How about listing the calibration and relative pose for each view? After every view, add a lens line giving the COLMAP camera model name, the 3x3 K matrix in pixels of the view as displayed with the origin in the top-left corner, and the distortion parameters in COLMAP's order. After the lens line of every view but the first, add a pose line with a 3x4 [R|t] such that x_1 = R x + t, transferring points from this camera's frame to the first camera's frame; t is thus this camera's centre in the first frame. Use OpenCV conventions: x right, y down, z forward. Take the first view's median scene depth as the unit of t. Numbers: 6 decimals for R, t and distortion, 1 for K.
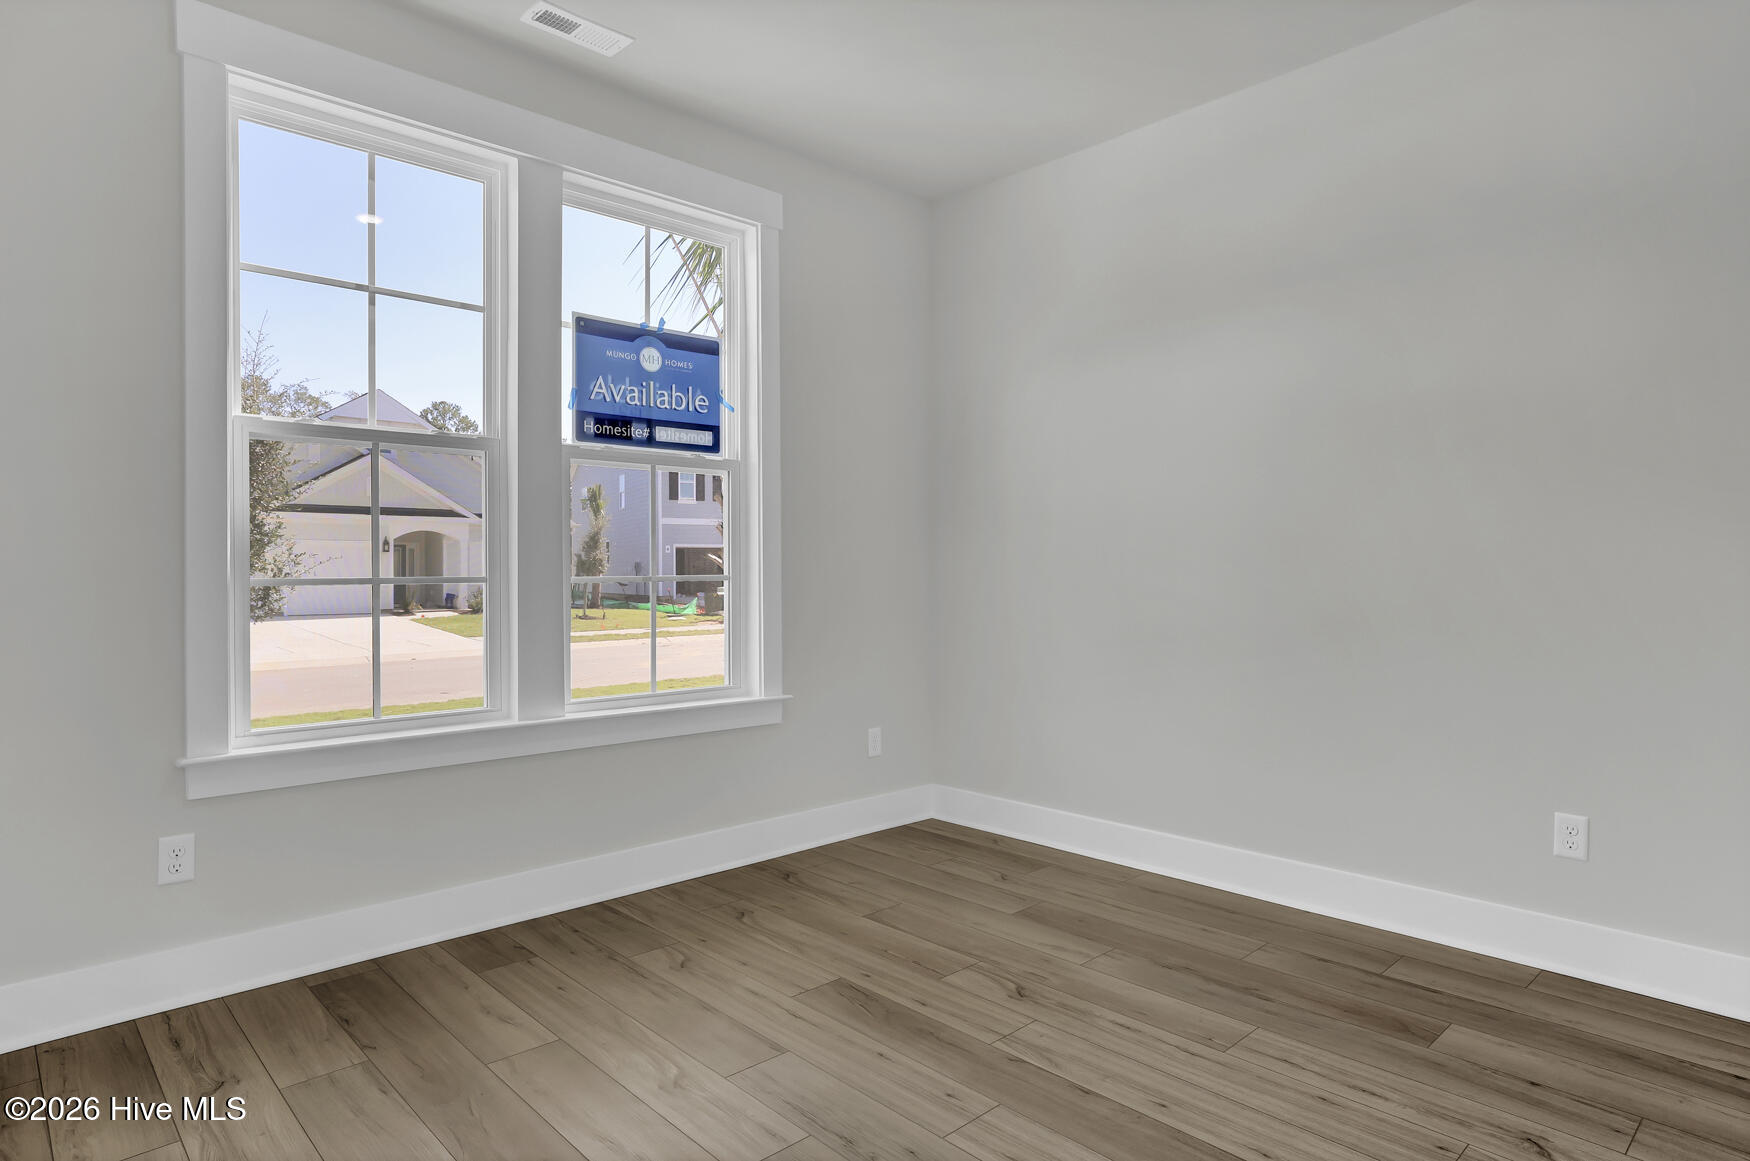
lens RADIAL K [[973.0, 0, 882.4], [0, 973.0, 573.3], [0, 0, 1]] dist [-0.029015, -0.000179]
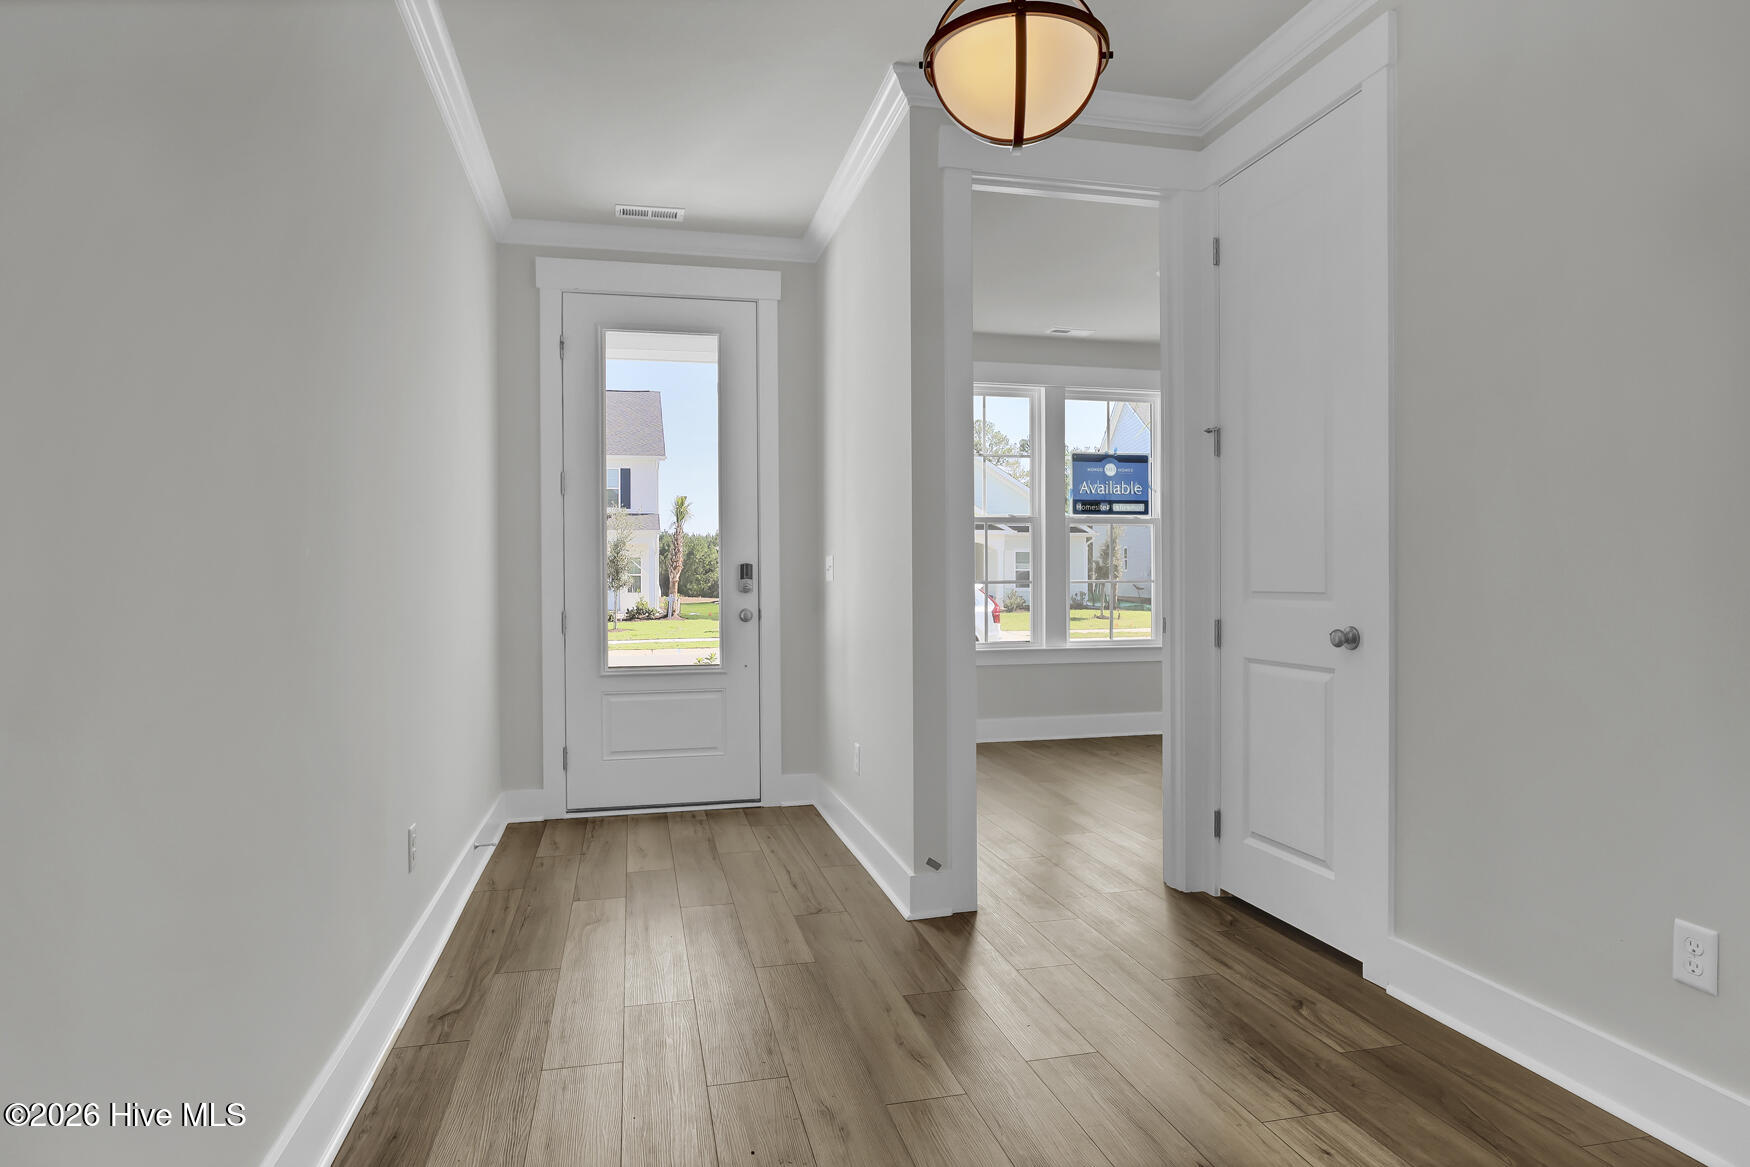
lens RADIAL K [[973.0, 0, 877.3], [0, 973.0, 579.6], [0, 0, 1]] dist [-0.029015, -0.000179]
pose [[0.862357, 0.001093, -0.506300, 0.349532], [-0.000115, 0.999998, 0.001963, -0.002713], [0.506301, -0.001635, 0.862355, -0.932198]]
